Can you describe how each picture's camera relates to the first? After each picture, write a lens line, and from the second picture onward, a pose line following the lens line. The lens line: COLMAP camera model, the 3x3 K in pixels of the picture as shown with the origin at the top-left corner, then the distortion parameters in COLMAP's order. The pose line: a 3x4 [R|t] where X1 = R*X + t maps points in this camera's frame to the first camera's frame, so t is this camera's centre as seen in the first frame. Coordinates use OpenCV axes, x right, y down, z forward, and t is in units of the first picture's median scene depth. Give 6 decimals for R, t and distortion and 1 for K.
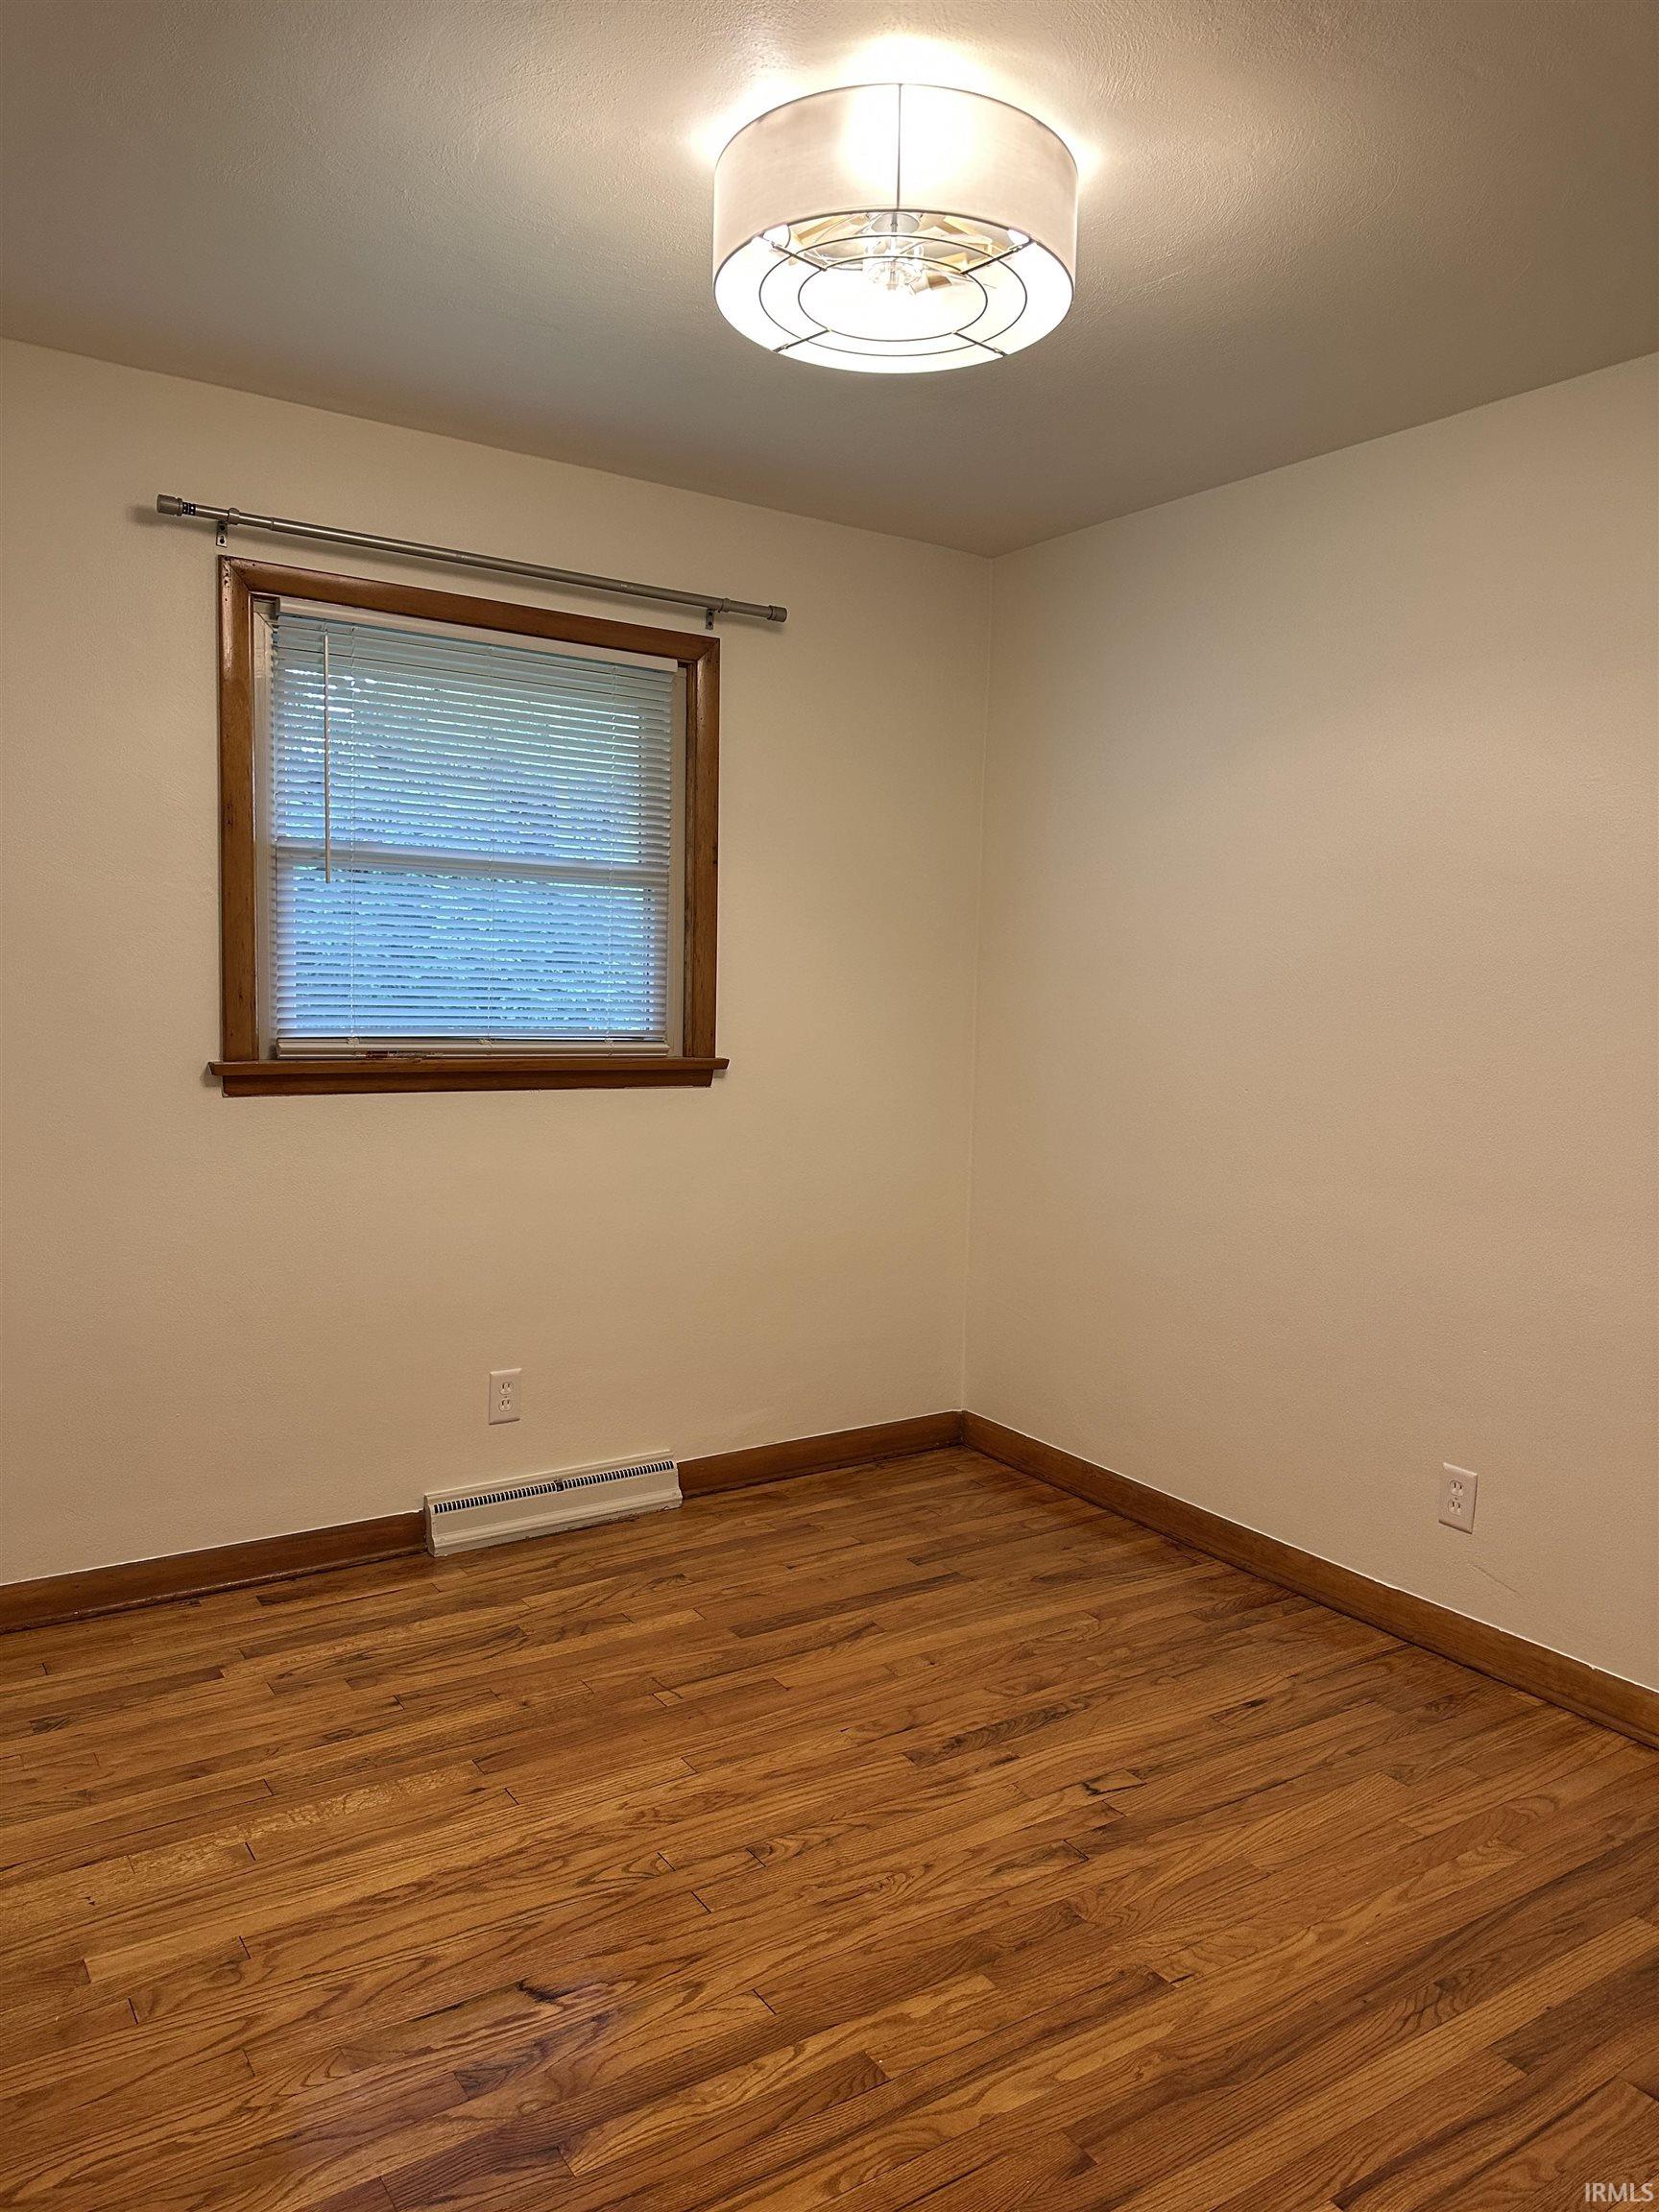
lens RADIAL K [[1518.2, 0, 828.4], [0, 1518.2, 1112.7], [0, 0, 1]] dist [0.136868, -0.224250]
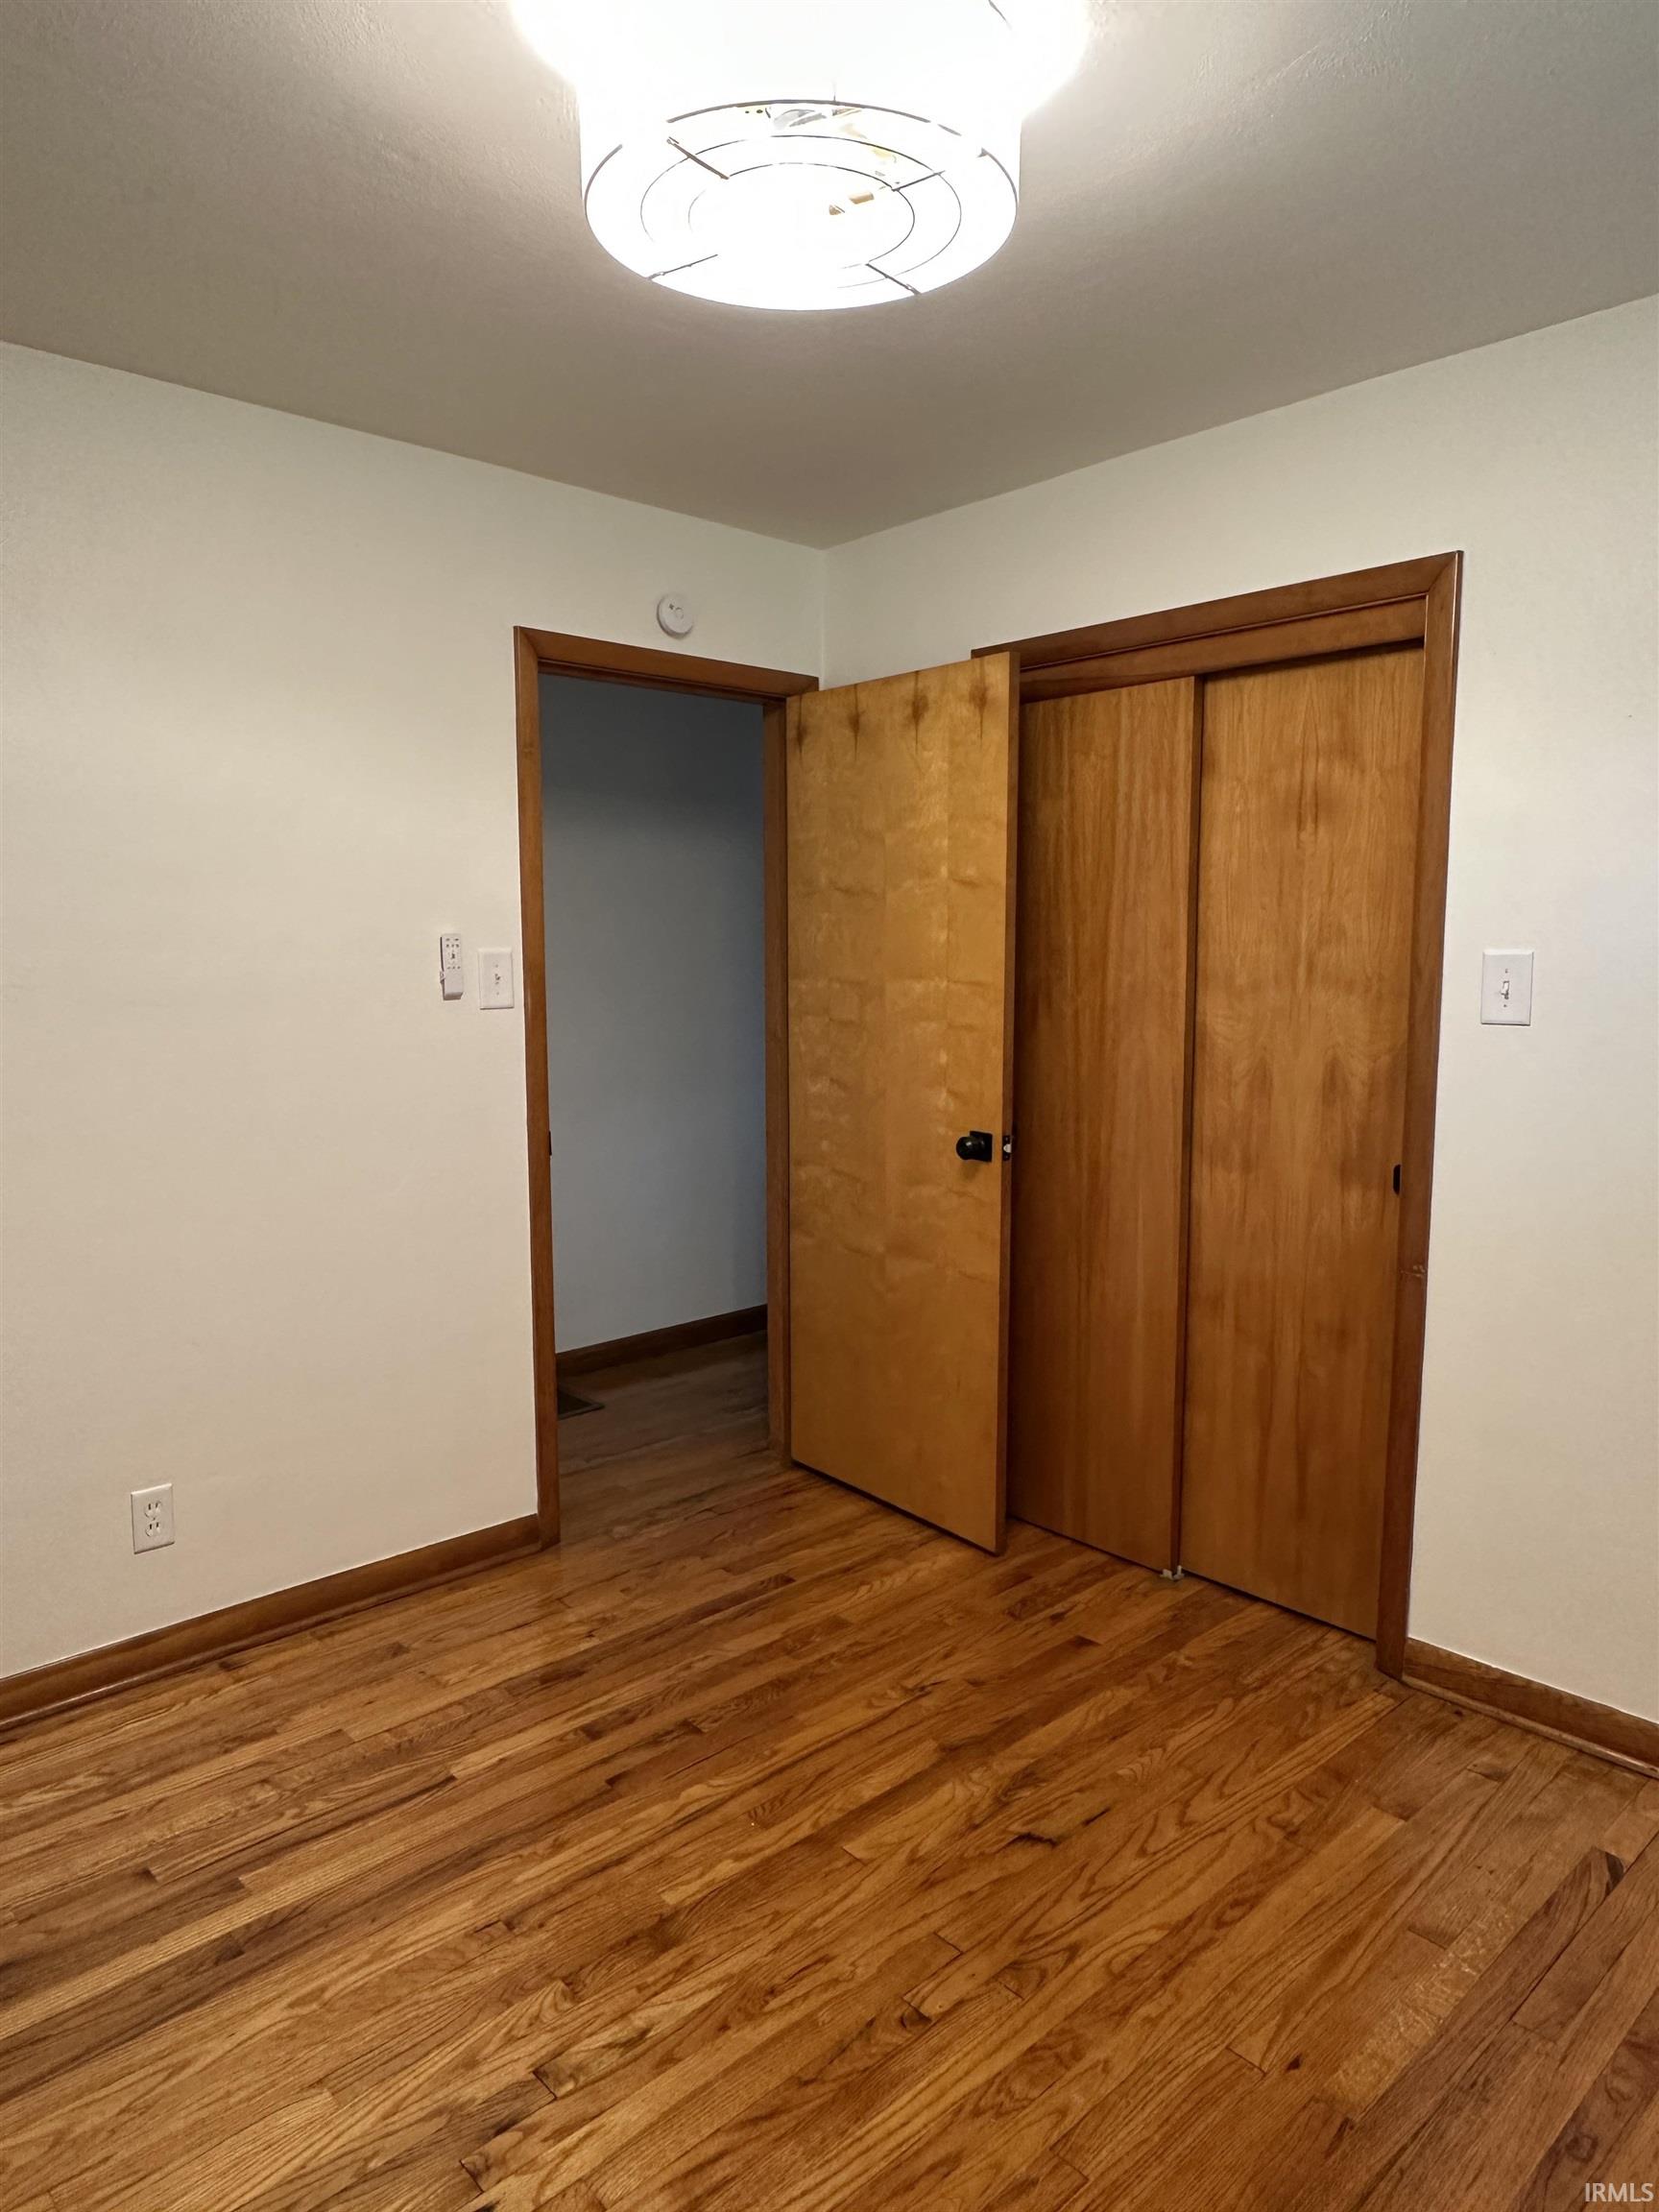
lens RADIAL K [[1424.6, 0, 829.5], [0, 1424.6, 1106.0], [0, 0, 1]] dist [0.001295, 0.000087]
pose [[-0.986960, 0.004355, -0.160909, 0.145705], [-0.027915, 0.979857, 0.197737, -0.212396], [0.158529, 0.199651, -0.966958, 1.849628]]
